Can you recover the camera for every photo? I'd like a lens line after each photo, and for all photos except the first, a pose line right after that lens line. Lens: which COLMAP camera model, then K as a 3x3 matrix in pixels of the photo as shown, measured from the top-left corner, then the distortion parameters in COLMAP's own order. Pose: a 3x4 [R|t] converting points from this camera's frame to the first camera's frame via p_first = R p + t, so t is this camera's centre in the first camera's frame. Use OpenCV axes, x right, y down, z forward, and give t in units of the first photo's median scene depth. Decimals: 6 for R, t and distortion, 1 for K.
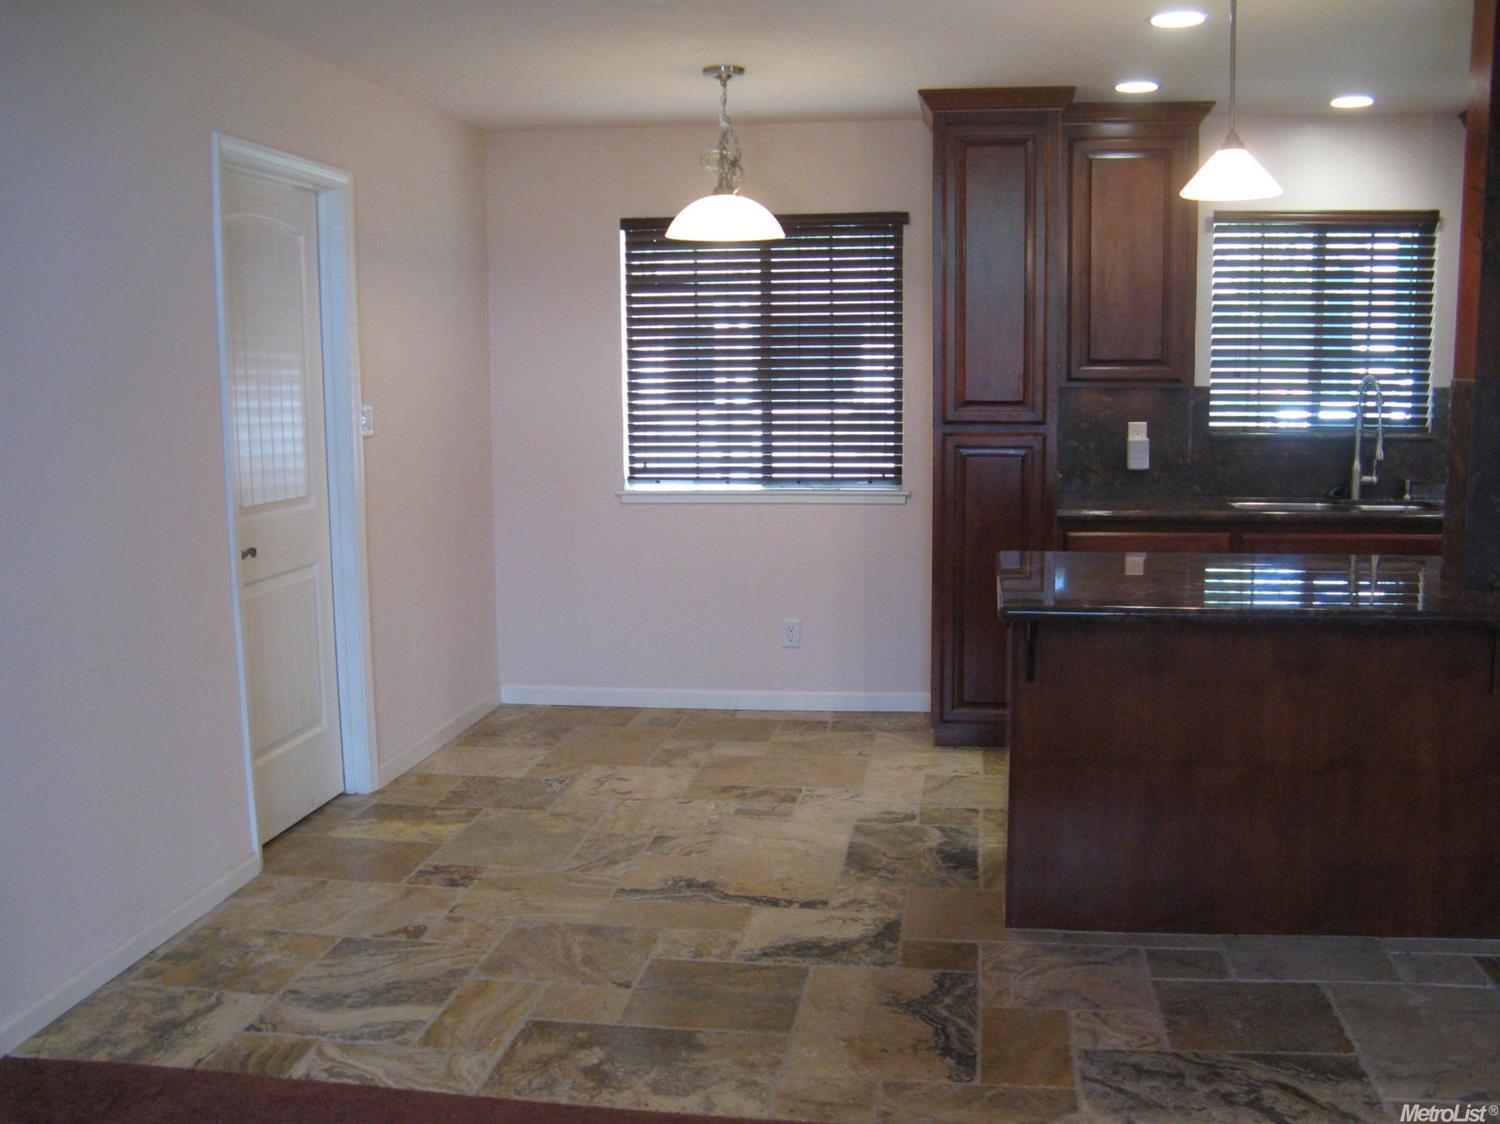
lens RADIAL K [[1538.0, 0, 755.7], [0, 1538.0, 562.7], [0, 0, 1]] dist [-0.133865, 0.000000]
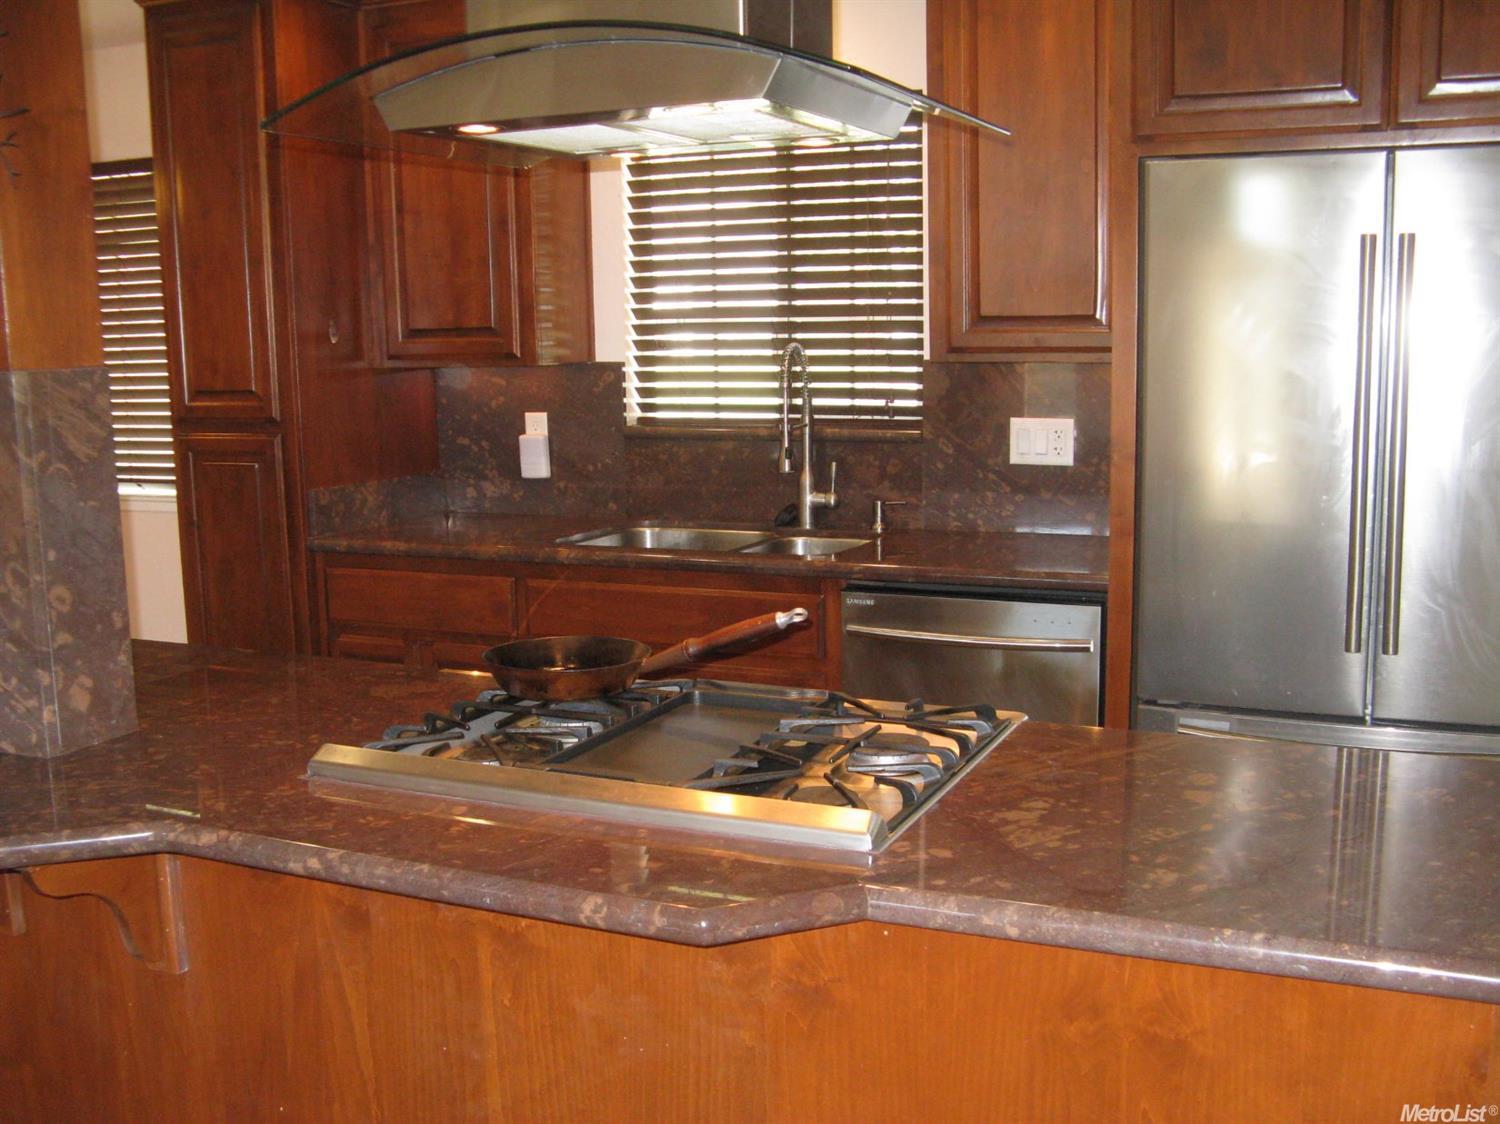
lens RADIAL K [[1538.0, 0, 749.8], [0, 1538.0, 568.4], [0, 0, 1]] dist [-0.133865, 0.000000]
pose [[0.960079, 0.034545, -0.277589, 0.567317], [-0.025819, 0.999053, 0.035030, -0.047564], [0.278536, -0.026464, 0.960061, 0.332956]]
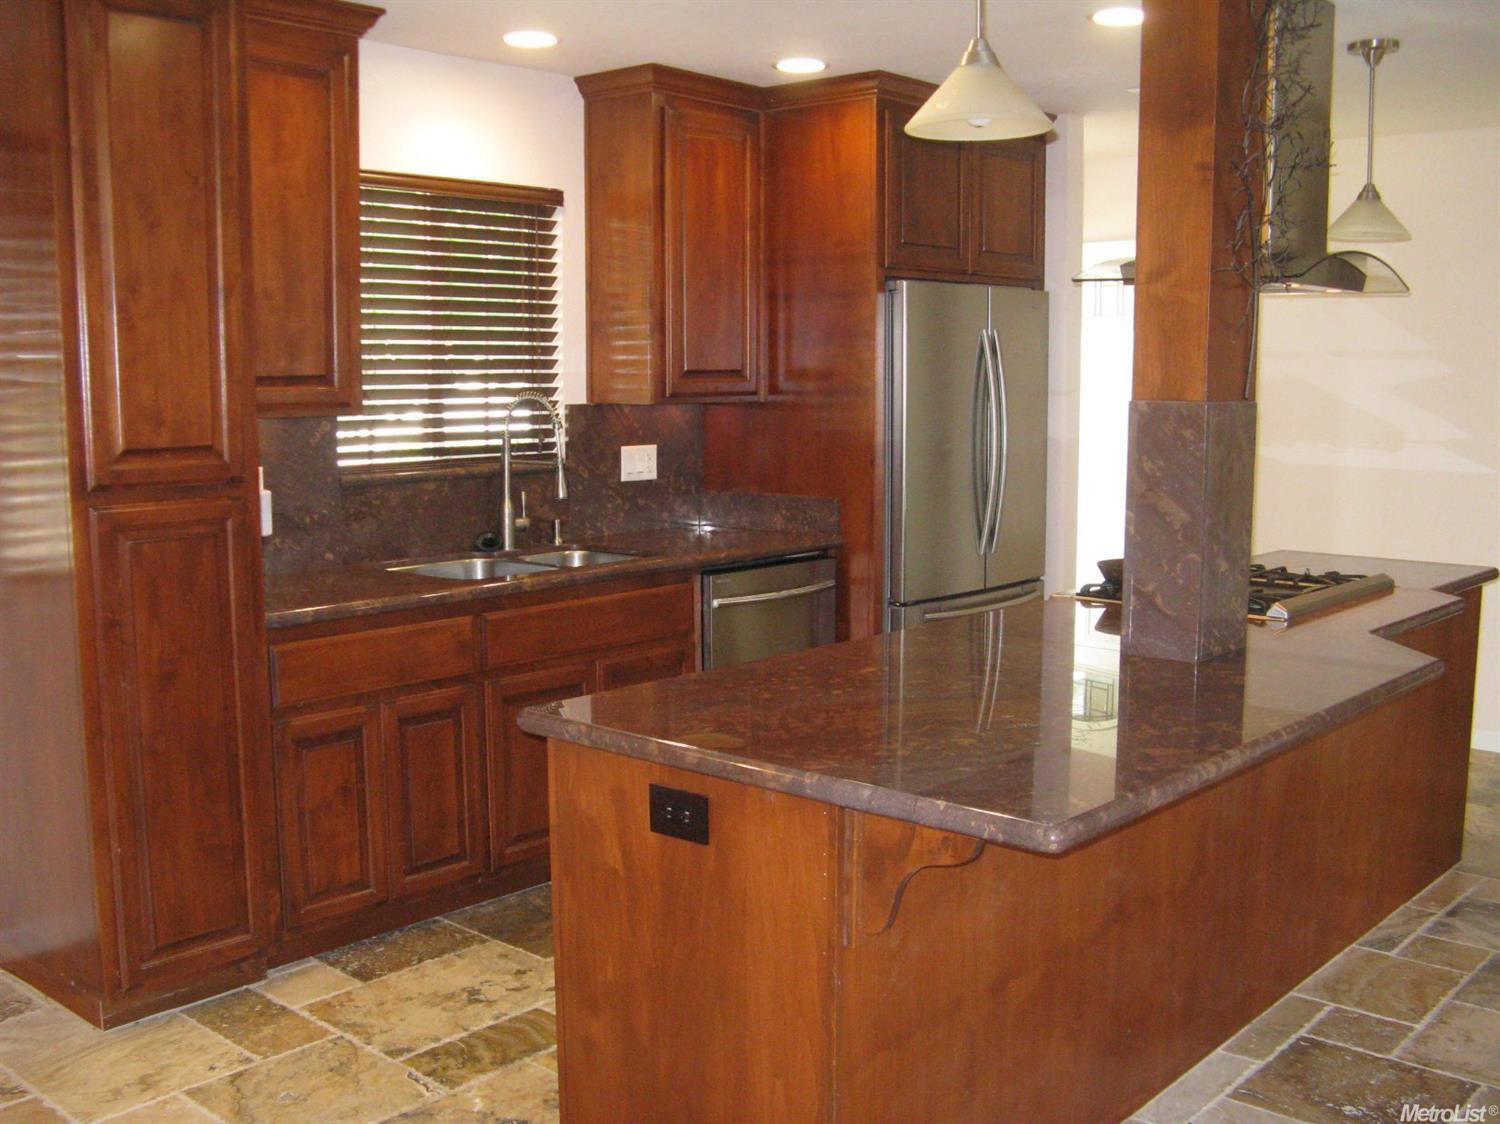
lens RADIAL K [[1538.0, 0, 755.1], [0, 1538.0, 568.3], [0, 0, 1]] dist [-0.133865, 0.000000]
pose [[0.548985, -0.101394, 0.829660, -0.198043], [0.106973, 0.992975, 0.050569, -0.059226], [-0.828959, 0.060990, 0.555975, 0.448351]]
